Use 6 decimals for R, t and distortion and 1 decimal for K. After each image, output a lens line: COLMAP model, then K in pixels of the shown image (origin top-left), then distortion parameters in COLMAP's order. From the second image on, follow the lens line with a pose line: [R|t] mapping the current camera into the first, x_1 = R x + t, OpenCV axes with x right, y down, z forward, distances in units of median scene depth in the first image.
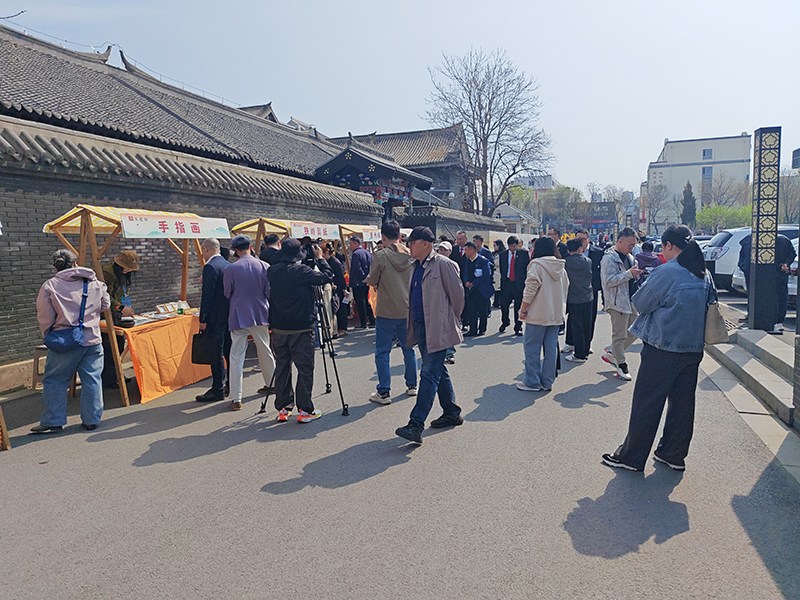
lens RADIAL K [[548.1, 0, 402.2], [0, 548.1, 299.9], [0, 0, 1]] dist [-0.039191, 0.002788]
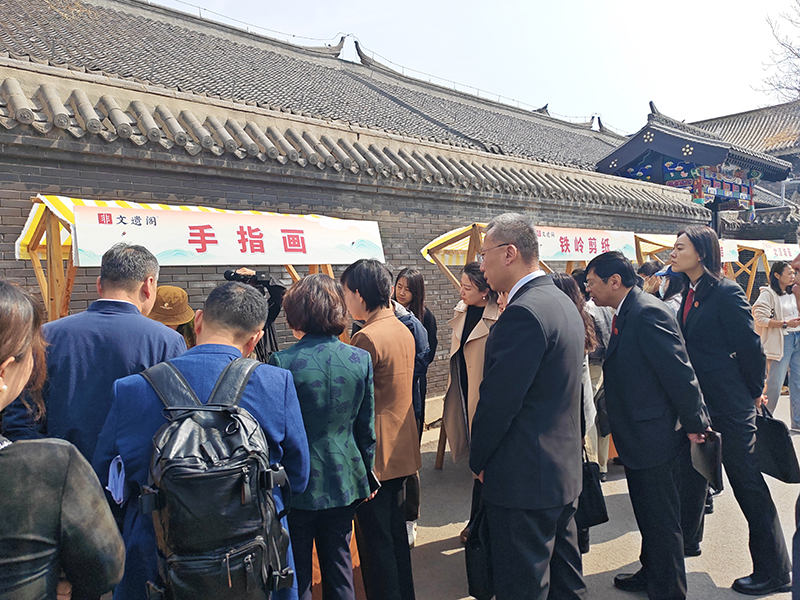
lens RADIAL K [[644.5, 0, 403.7], [0, 644.5, 306.7], [0, 0, 1]] dist [0.059180, -0.029057]
pose [[0.900664, 0.004962, -0.434488, -0.035975], [-0.024916, 0.998879, -0.040241, -0.030205], [0.433802, 0.047070, 0.899778, 0.285599]]
